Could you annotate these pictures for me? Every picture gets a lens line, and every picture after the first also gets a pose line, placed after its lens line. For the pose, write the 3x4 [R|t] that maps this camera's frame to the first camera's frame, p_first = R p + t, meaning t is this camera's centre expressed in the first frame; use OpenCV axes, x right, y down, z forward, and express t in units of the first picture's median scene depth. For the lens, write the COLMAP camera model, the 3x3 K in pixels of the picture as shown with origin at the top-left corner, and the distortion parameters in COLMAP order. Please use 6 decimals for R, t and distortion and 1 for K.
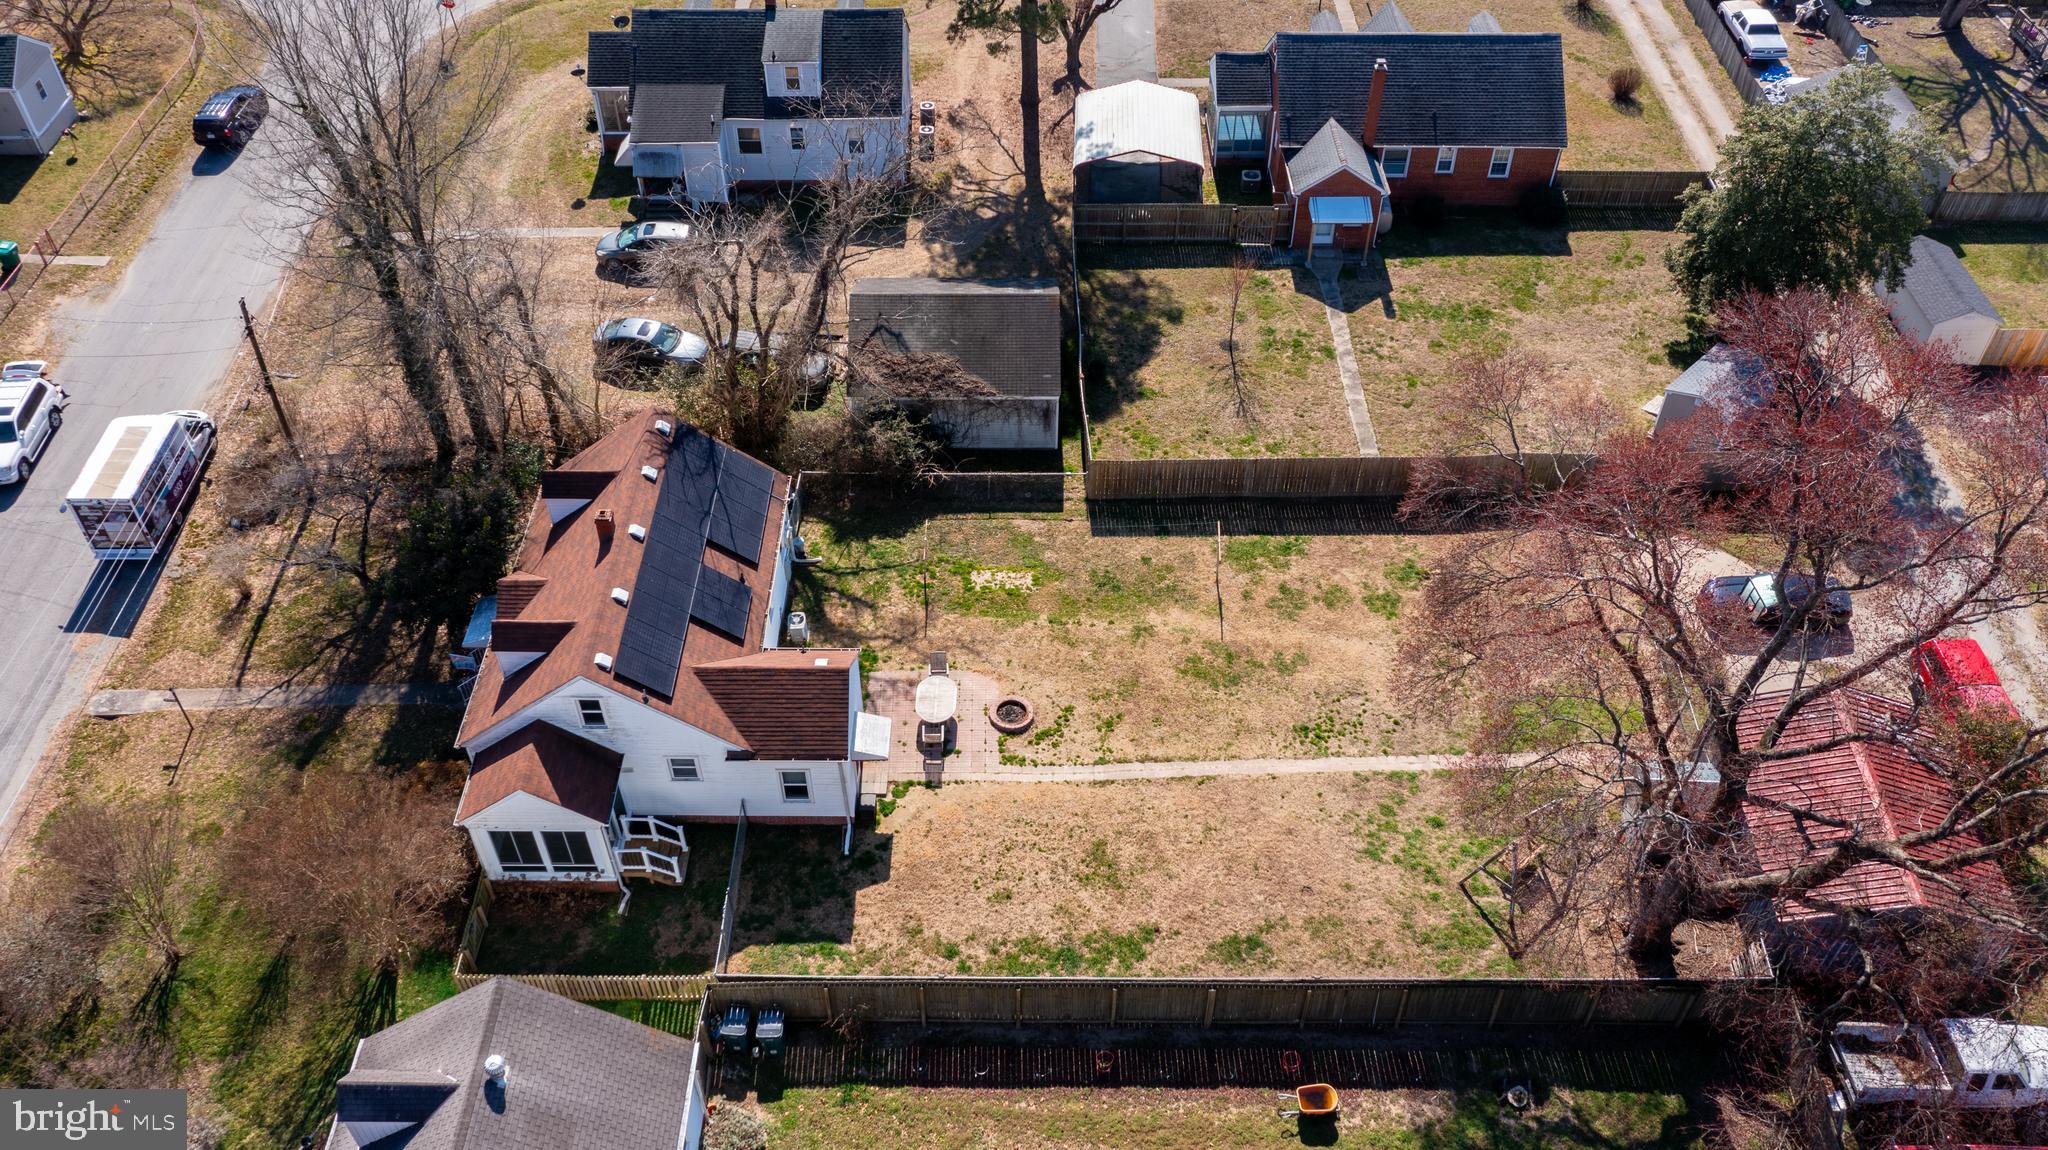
lens RADIAL K [[1590.0, 0, 1021.2], [0, 1590.0, 596.5], [0, 0, 1]] dist [-0.012435, 0.004204]
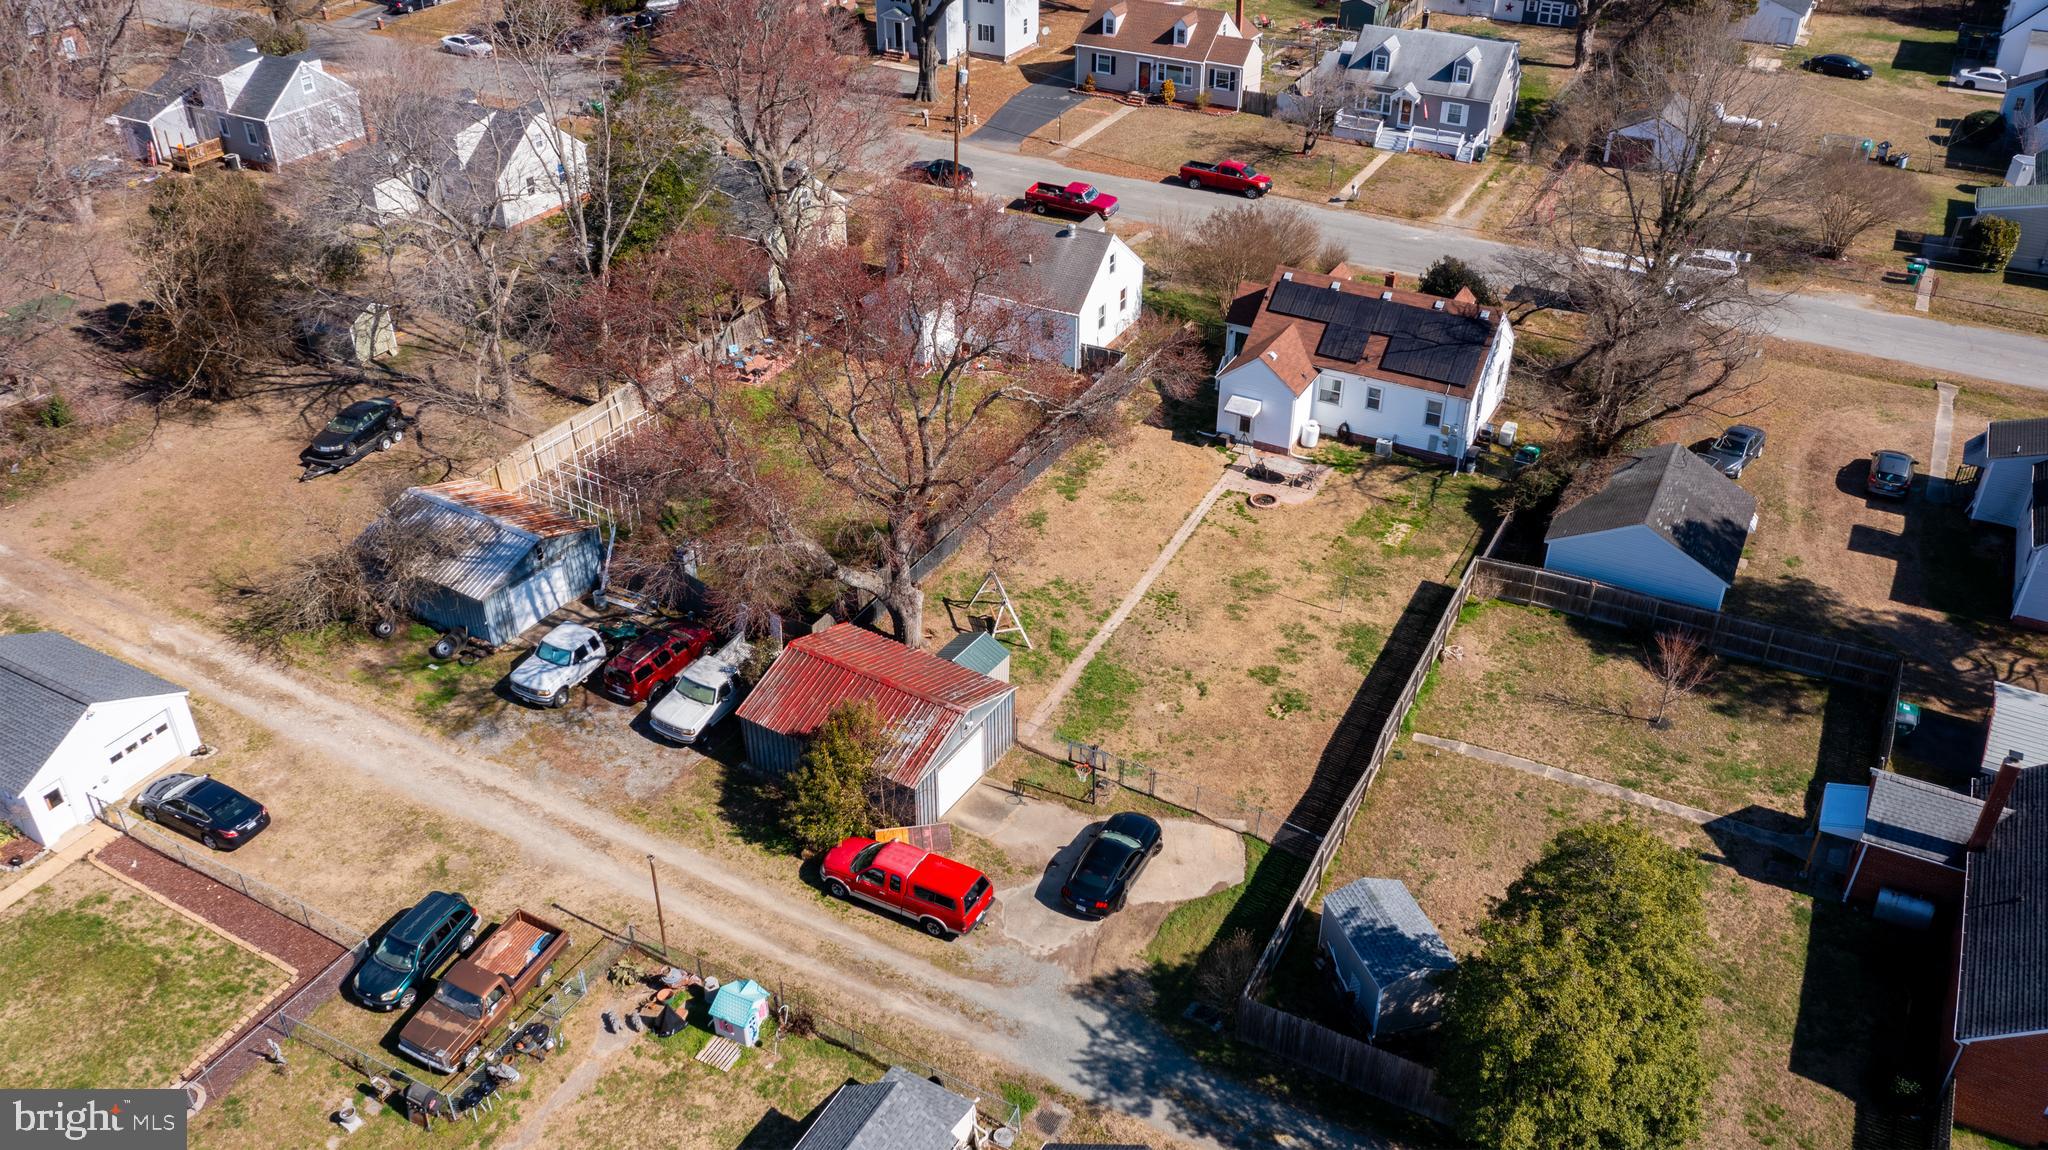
lens RADIAL K [[1620.2, 0, 1030.1], [0, 1620.2, 576.6], [0, 0, 1]] dist [-0.024414, 0.012948]
pose [[-0.468948, 0.481568, -0.740392, 1.251561], [-0.630579, 0.404413, 0.662435, -0.761262], [0.618432, 0.777523, 0.114018, 0.762000]]
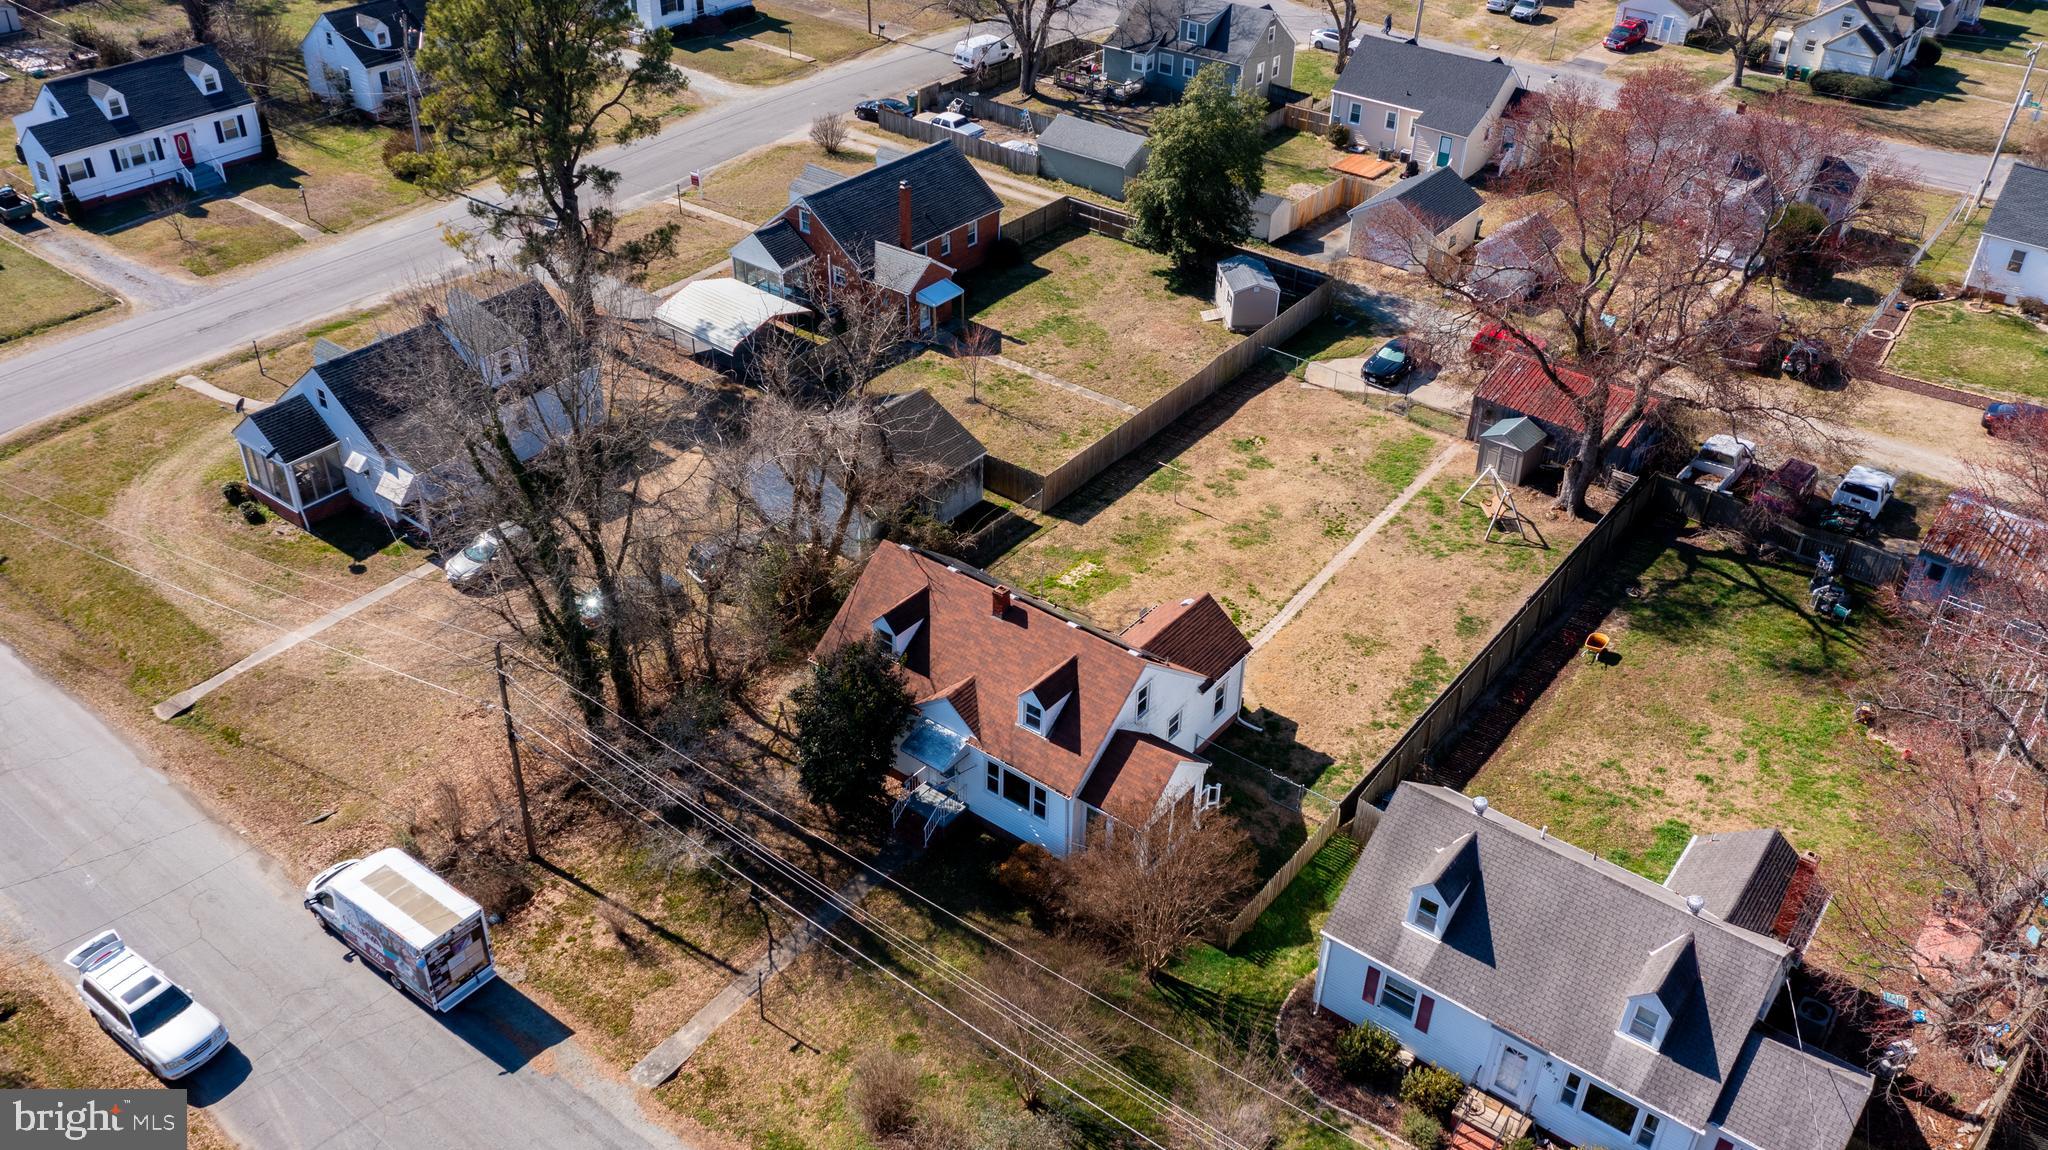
lens RADIAL K [[1634.2, 0, 1024.0], [0, 1634.2, 575.0], [0, 0, 1]] dist [-0.022968, 0.003391]
pose [[0.606566, -0.433571, 0.666403, -0.979596], [0.552624, 0.832534, 0.038655, -0.091446], [-0.571563, 0.344824, 0.744589, 0.085495]]
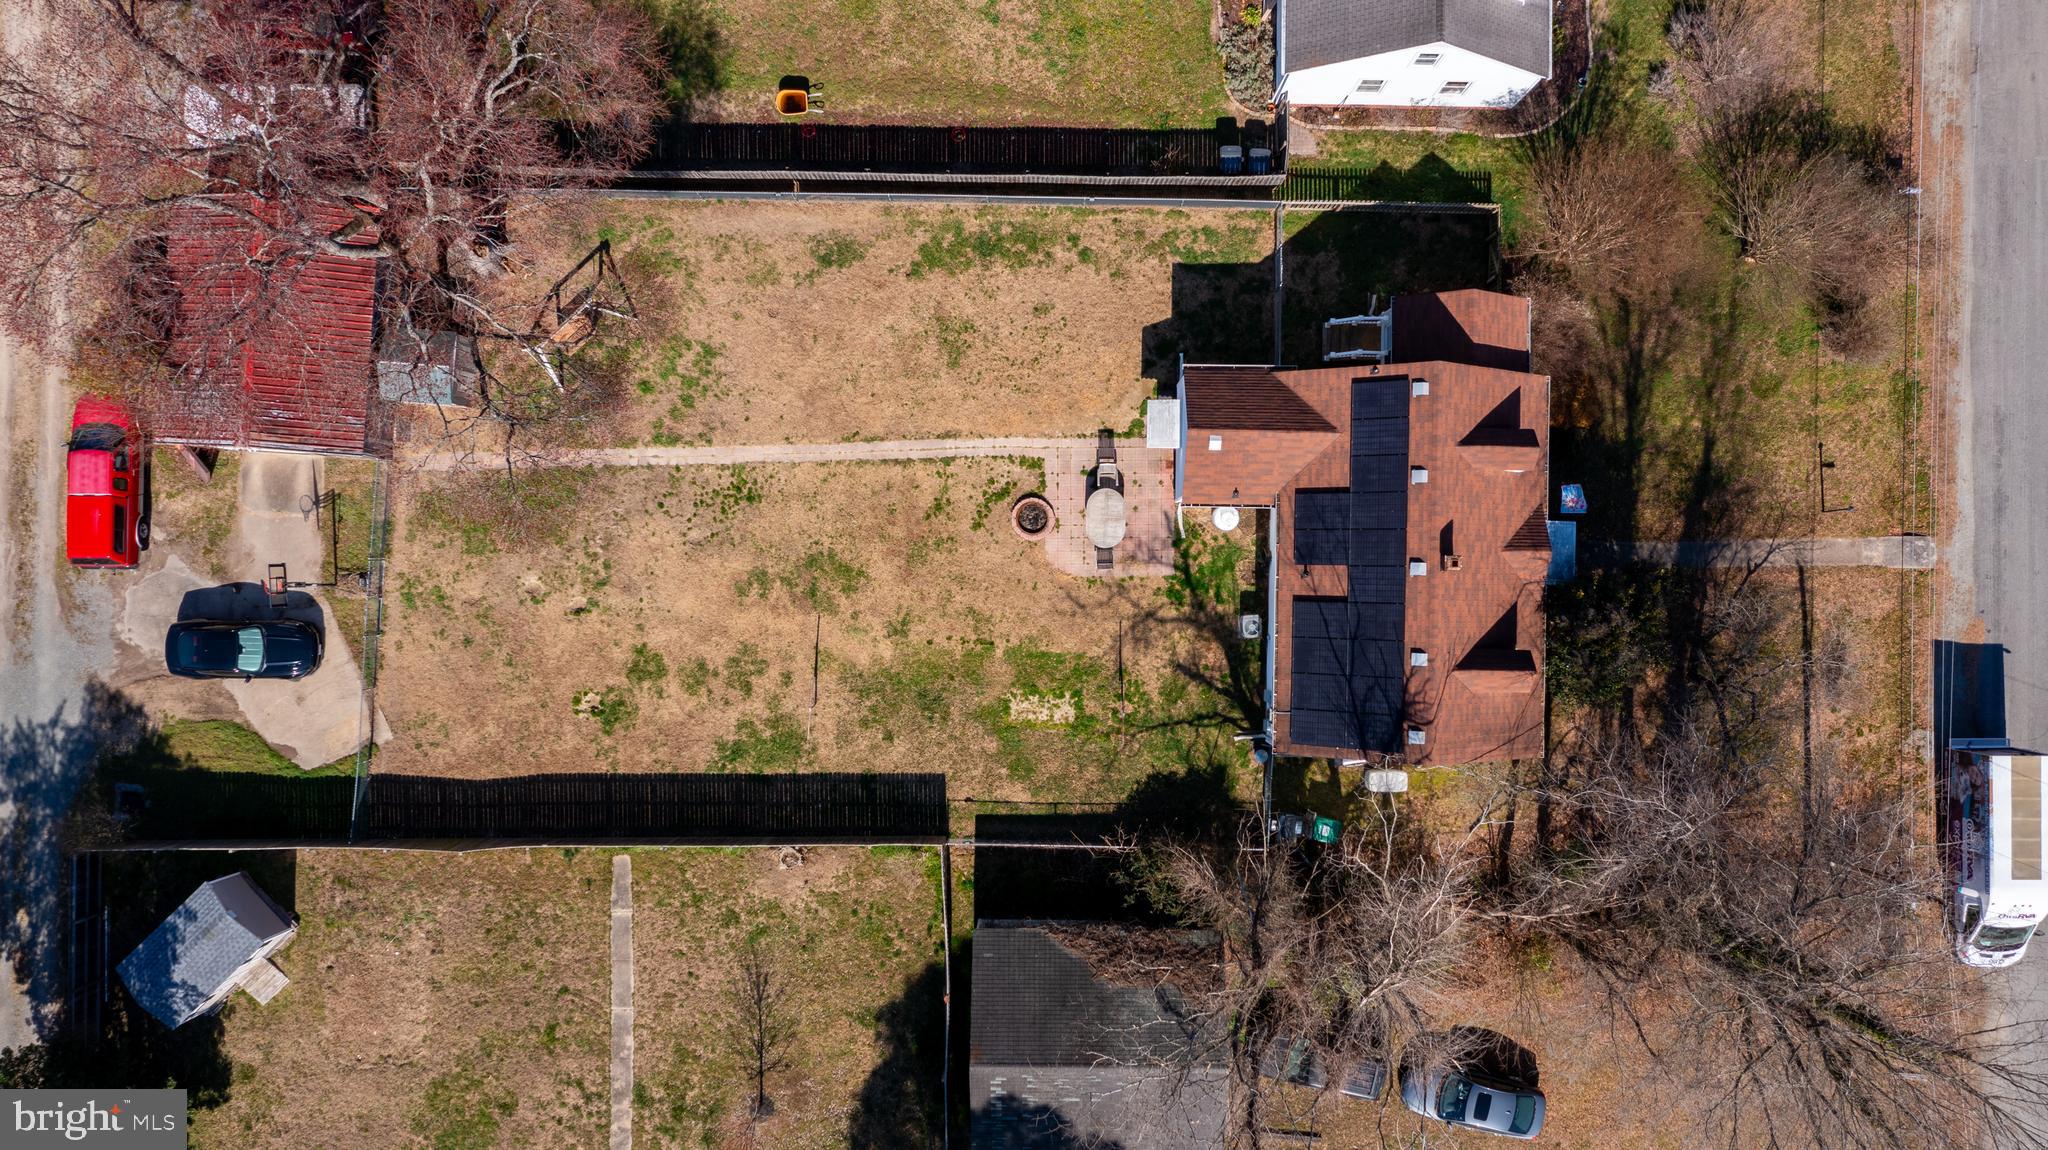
lens RADIAL K [[1620.2, 0, 1030.1], [0, 1620.2, 576.6], [0, 0, 1]] dist [-0.024414, 0.012948]
pose [[-0.999968, -0.007262, 0.003441, -0.008342], [0.007578, -0.709541, 0.704623, -0.701732], [-0.002675, 0.704627, 0.709573, 0.287510]]
